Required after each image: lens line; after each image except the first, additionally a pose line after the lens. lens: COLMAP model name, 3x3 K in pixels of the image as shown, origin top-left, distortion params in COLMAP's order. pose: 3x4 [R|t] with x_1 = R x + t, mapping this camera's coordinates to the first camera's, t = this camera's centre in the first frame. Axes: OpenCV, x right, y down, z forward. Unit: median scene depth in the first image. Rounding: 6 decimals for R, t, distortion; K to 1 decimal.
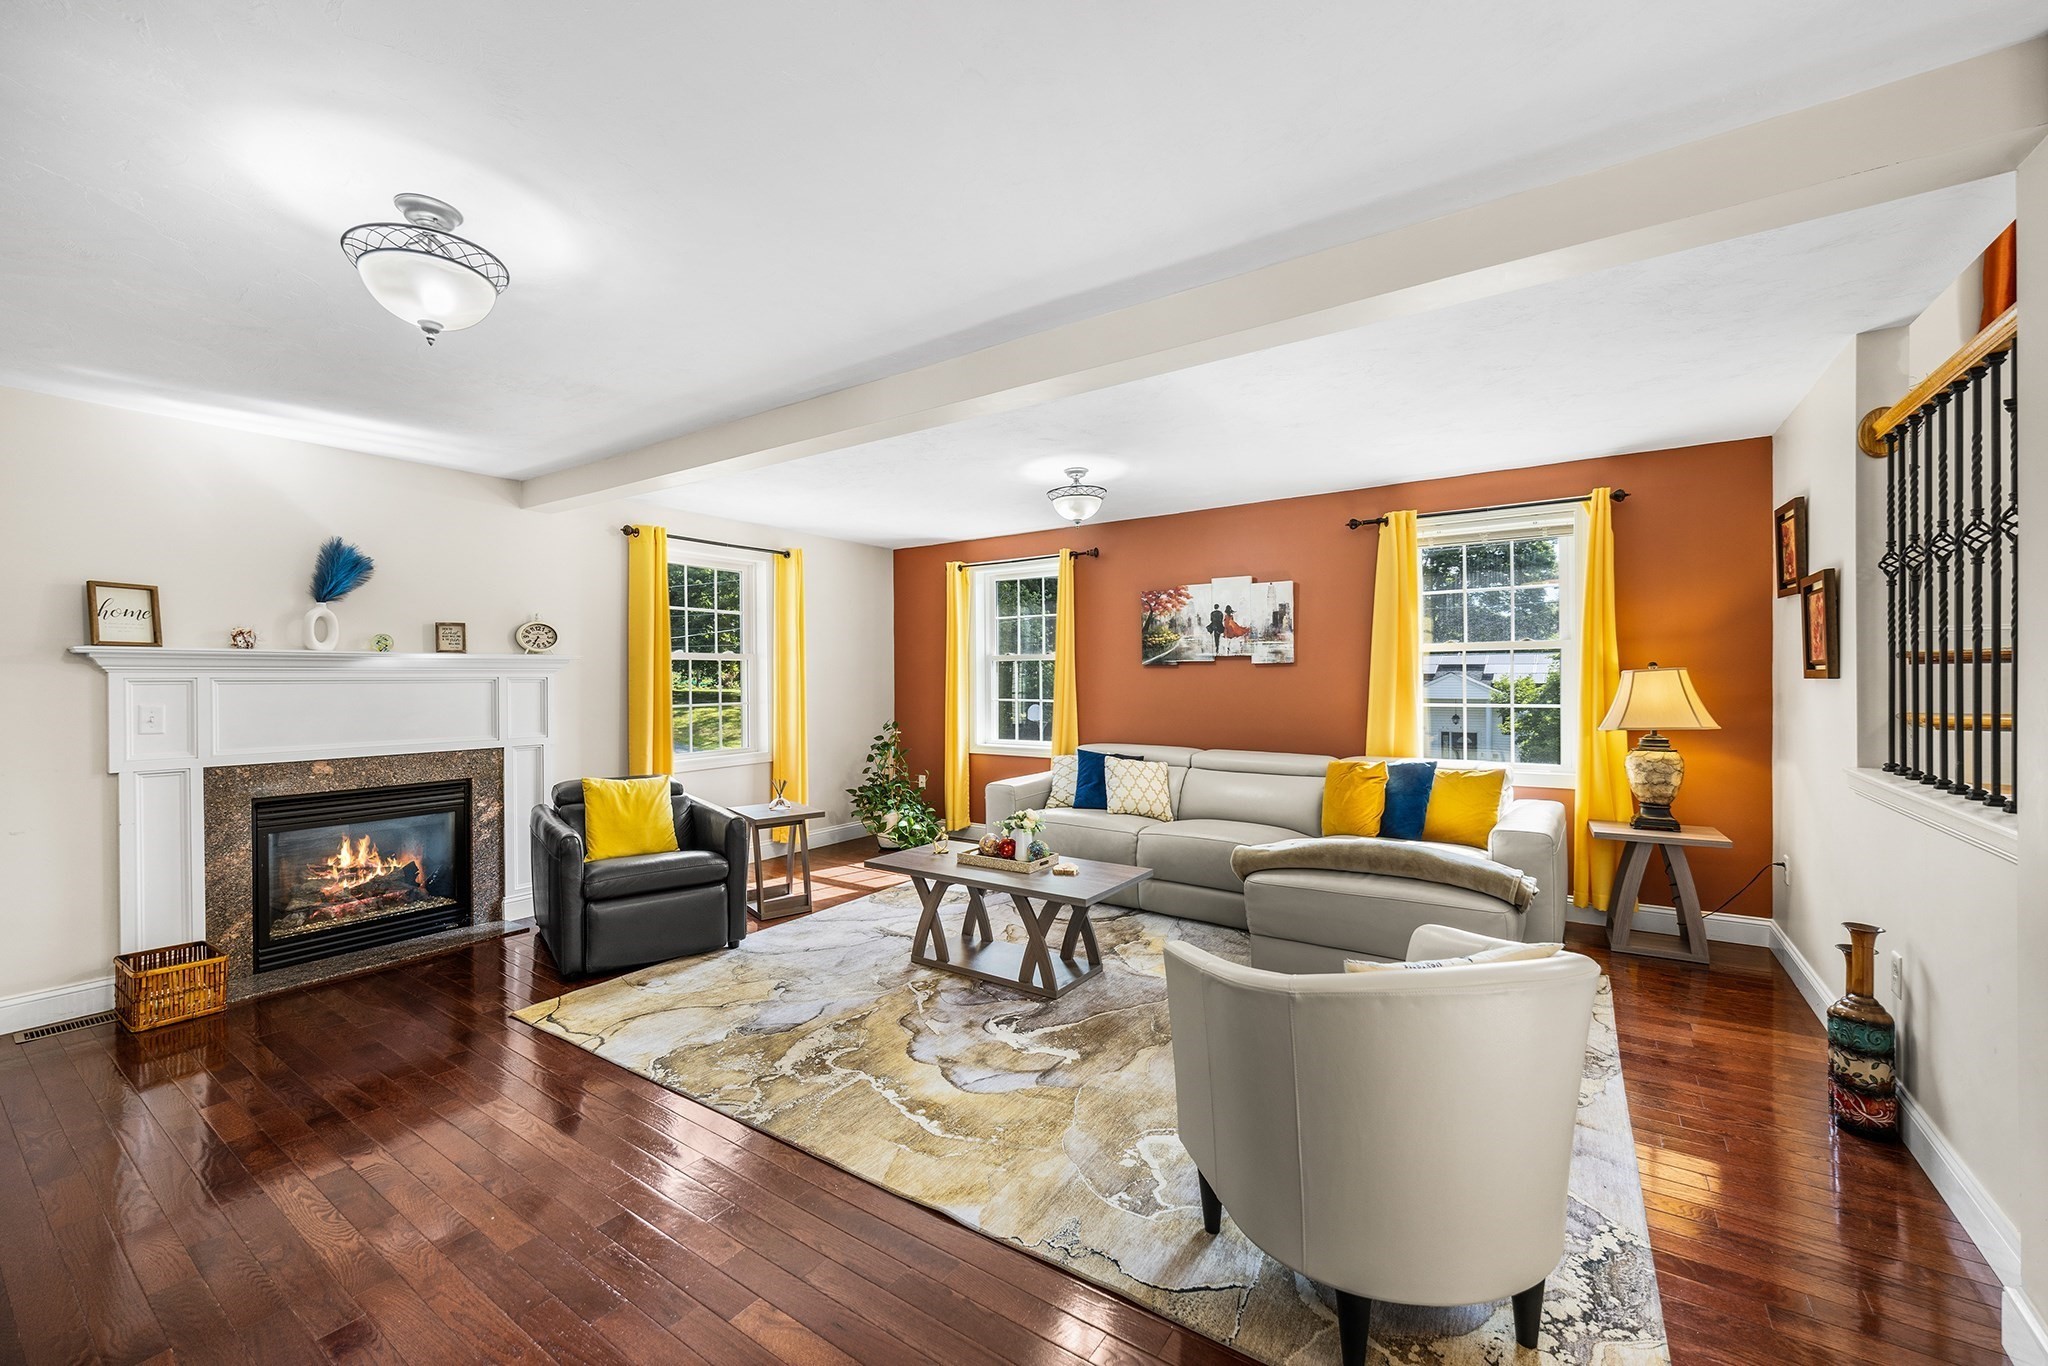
lens RADIAL K [[807.8, 0, 1016.1], [0, 807.8, 683.9], [0, 0, 1]] dist [-0.006958, -0.000026]
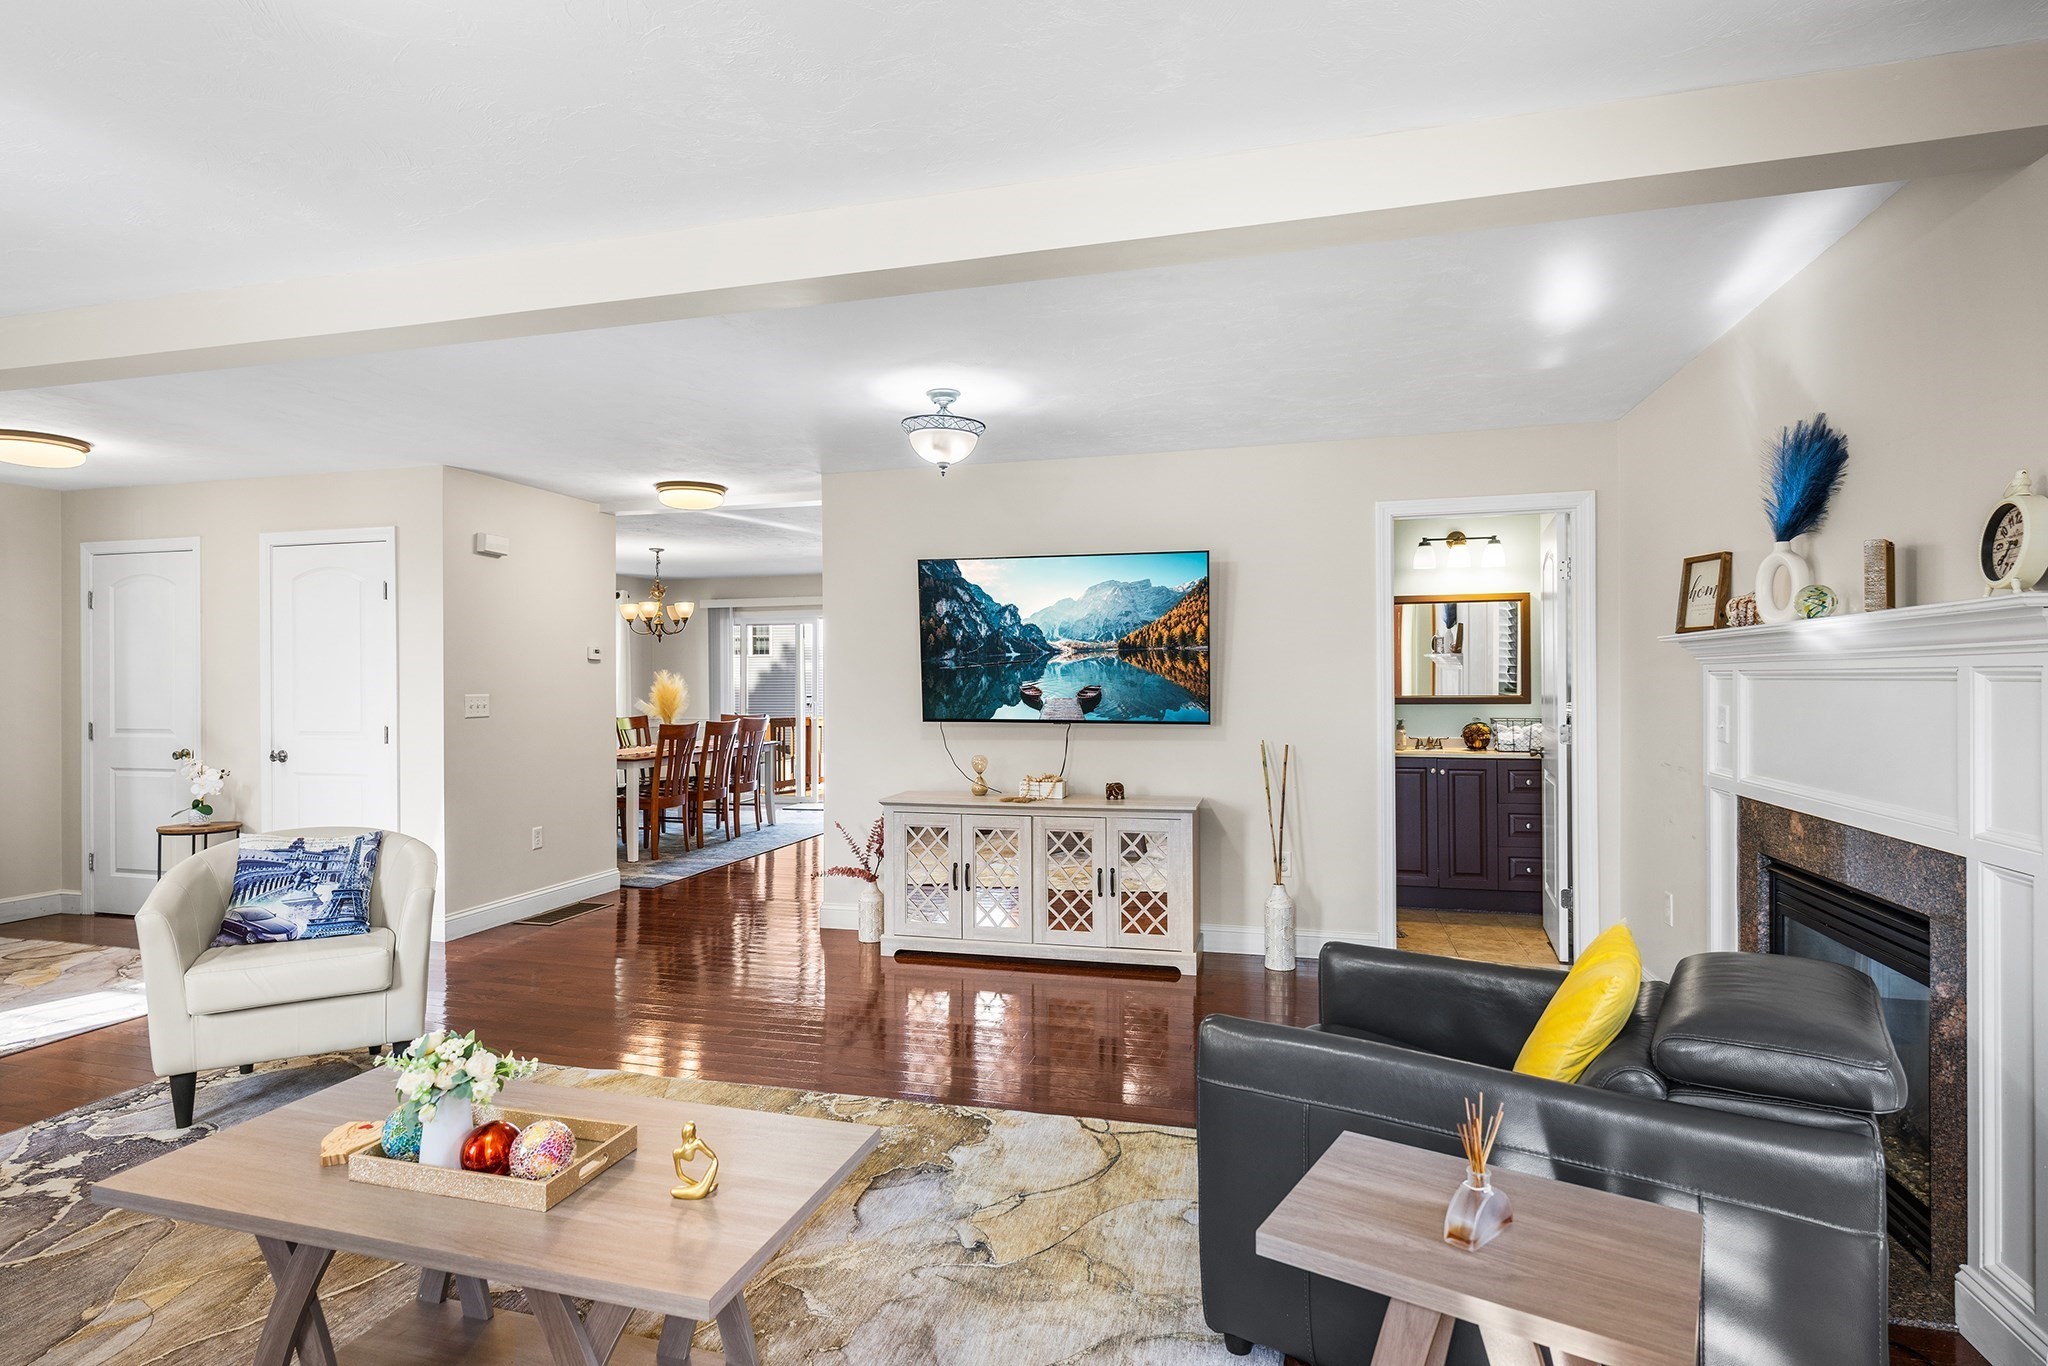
lens RADIAL K [[1047.2, 0, 1024.8], [0, 1047.2, 682.2], [0, 0, 1]] dist [-0.004218, -0.000756]
pose [[-0.943387, 0.010123, -0.331539, -0.081015], [0.006613, 0.999910, 0.011716, -0.012397], [0.331628, 0.008860, -0.943369, 1.458755]]
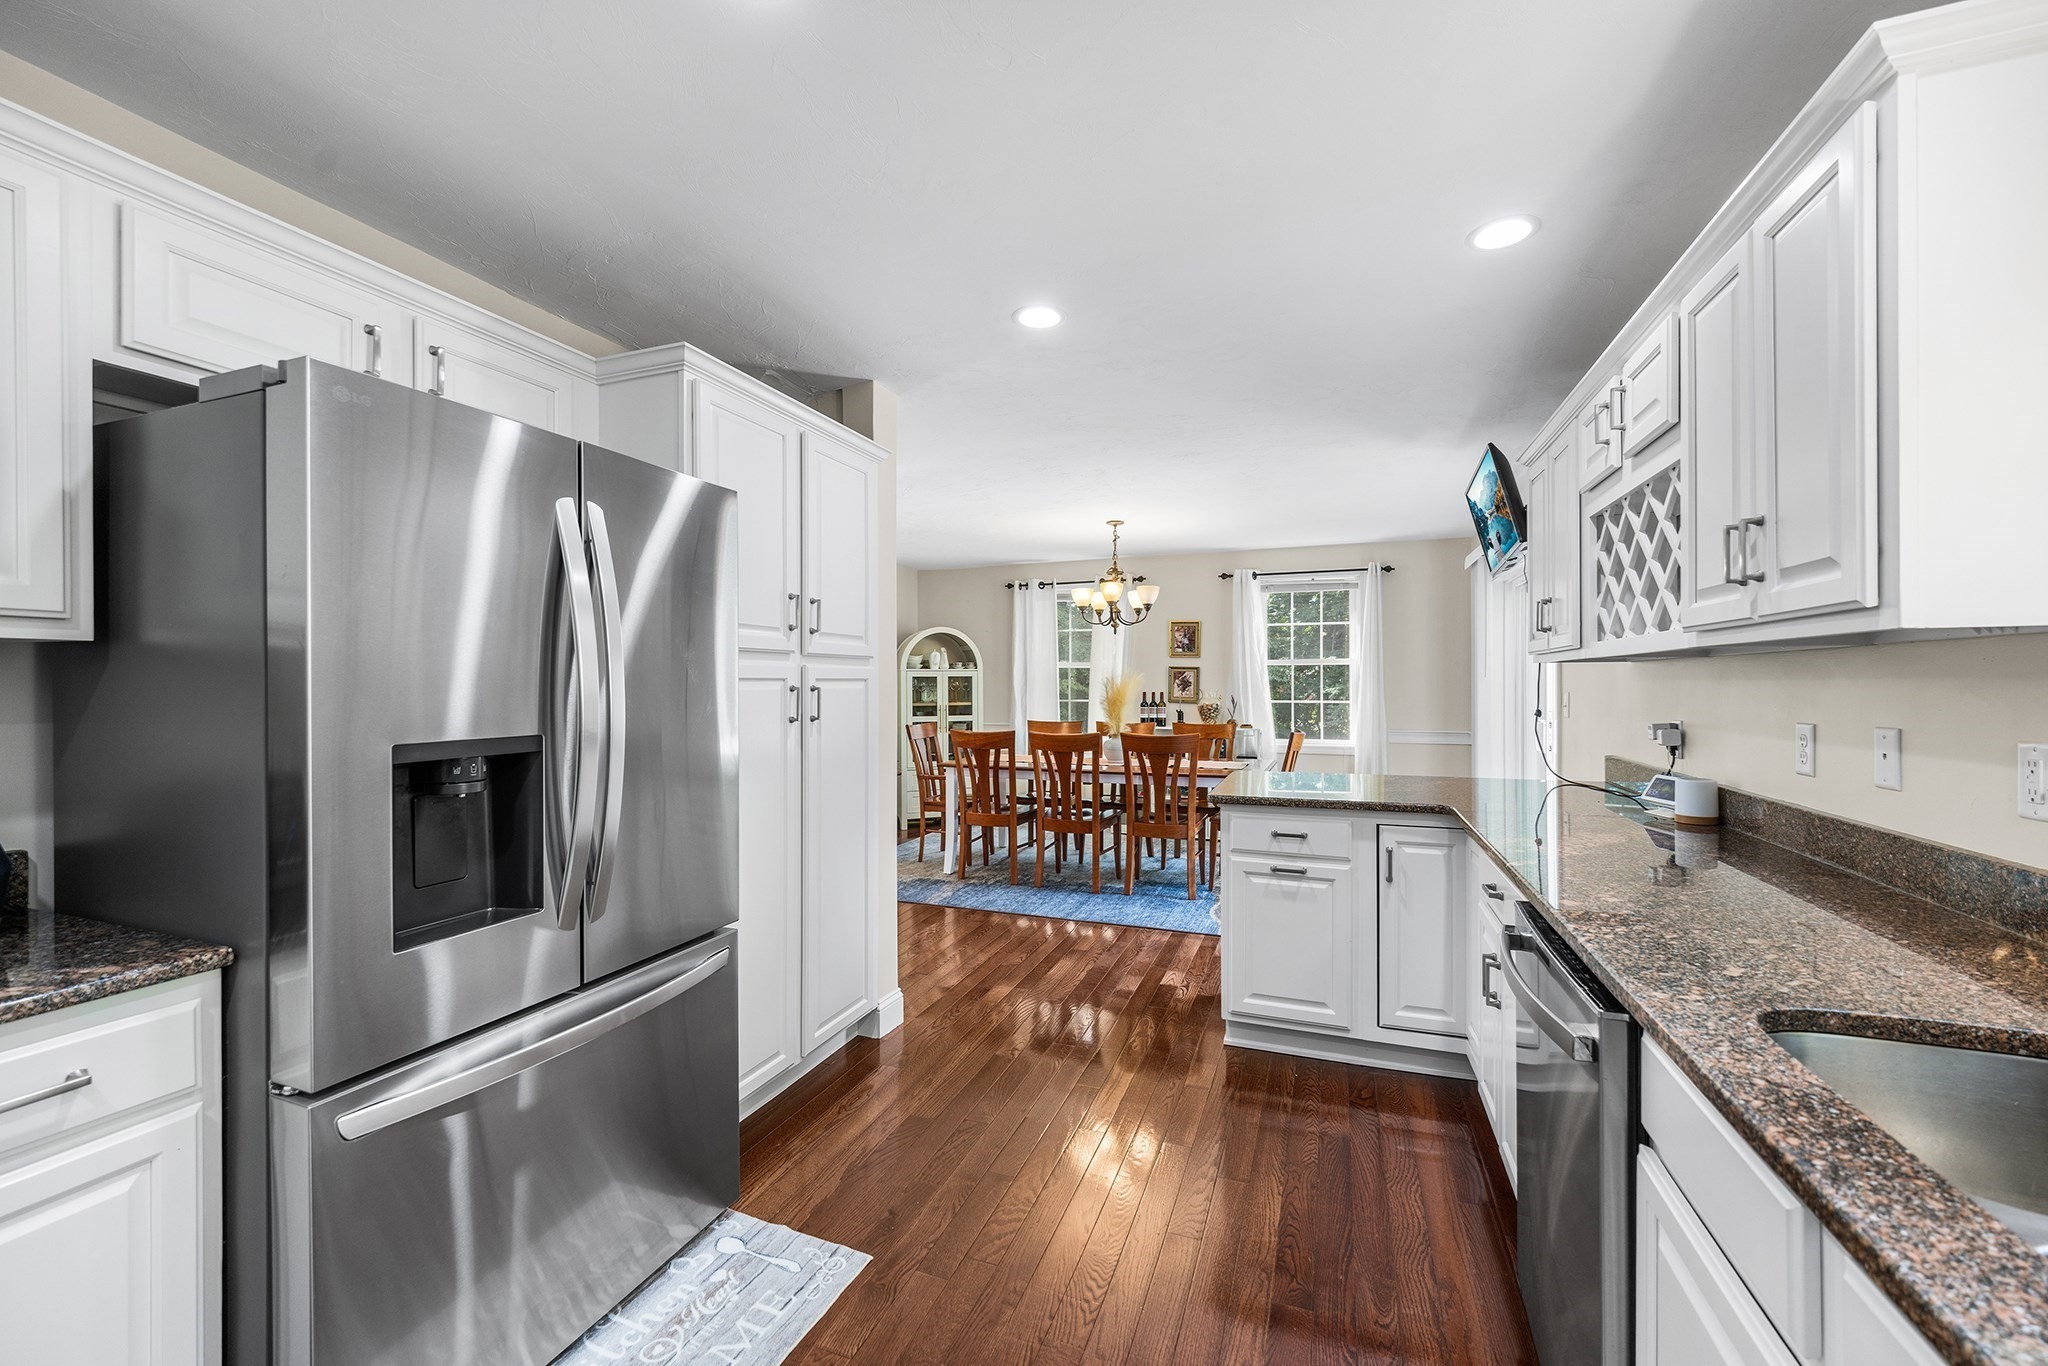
lens RADIAL K [[807.8, 0, 1005.3], [0, 807.8, 681.9], [0, 0, 1]] dist [-0.006958, -0.000026]
pose [[-0.215886, 0.009660, 0.976371, -1.450257], [0.012547, 0.999896, -0.007119, 0.018931], [-0.976338, 0.010714, -0.215985, -0.399344]]
